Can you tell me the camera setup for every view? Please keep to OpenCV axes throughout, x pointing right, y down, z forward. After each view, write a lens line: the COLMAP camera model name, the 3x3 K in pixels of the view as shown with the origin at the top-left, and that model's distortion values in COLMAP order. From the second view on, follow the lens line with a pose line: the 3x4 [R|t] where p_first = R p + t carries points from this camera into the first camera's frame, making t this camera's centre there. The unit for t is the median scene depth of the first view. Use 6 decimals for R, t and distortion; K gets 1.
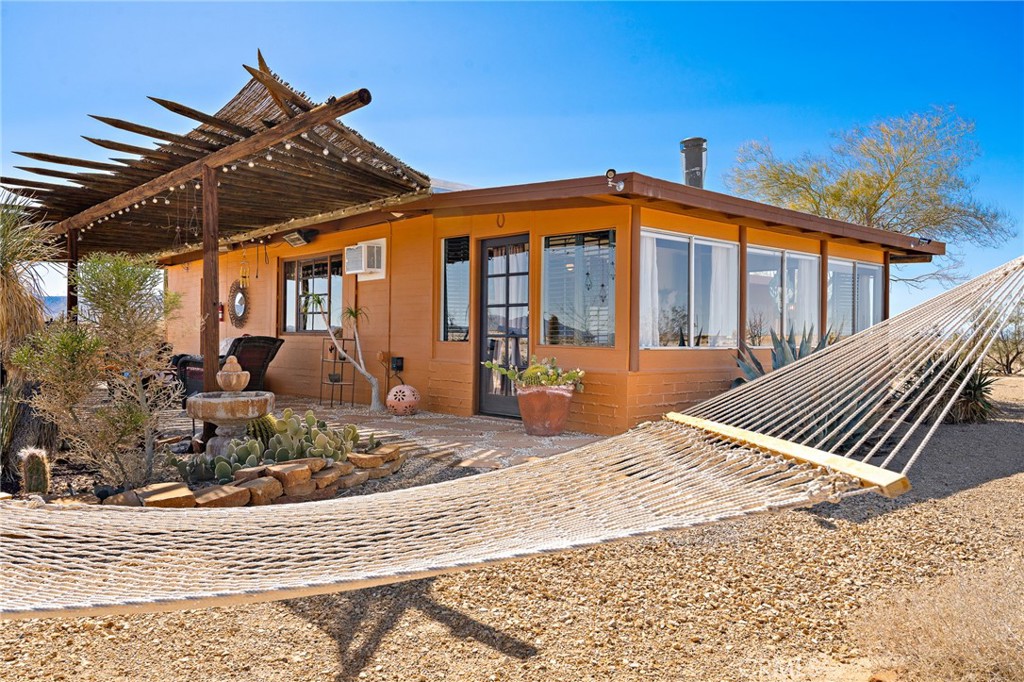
lens RADIAL K [[799.6, 0, 512.1], [0, 799.6, 342.6], [0, 0, 1]] dist [0.001756, -0.000285]
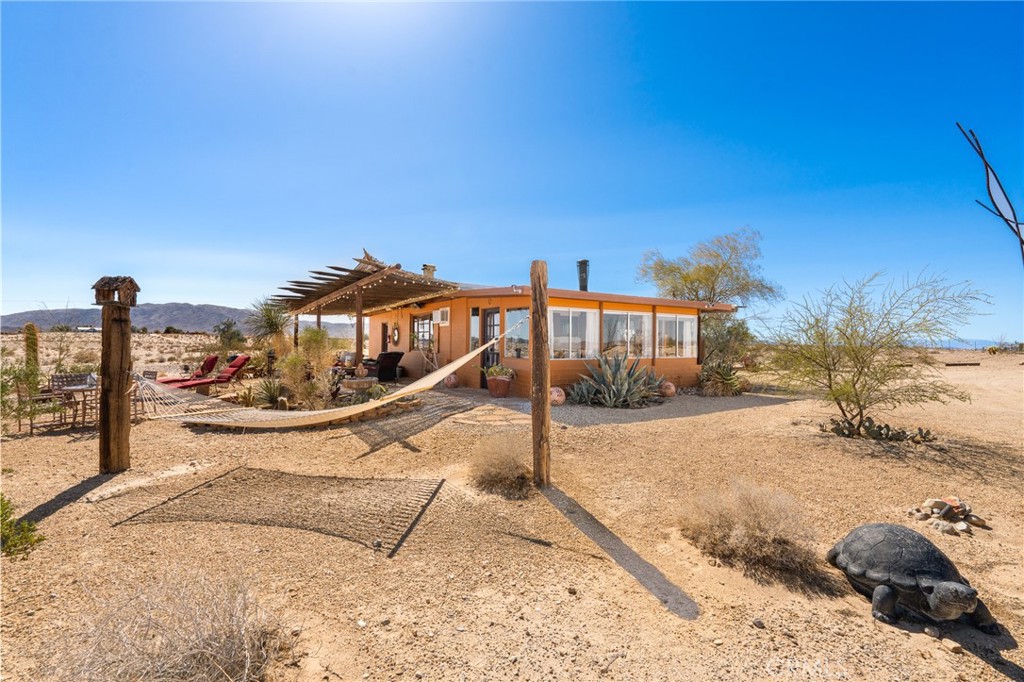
lens RADIAL K [[469.7, 0, 512.3], [0, 469.7, 338.3], [0, 0, 1]] dist [0.001420, 0.000036]
pose [[0.985363, -0.002650, -0.170448, 0.251865], [-0.000574, 0.999822, -0.018864, -0.022864], [0.170468, 0.018686, 0.985186, -0.258270]]
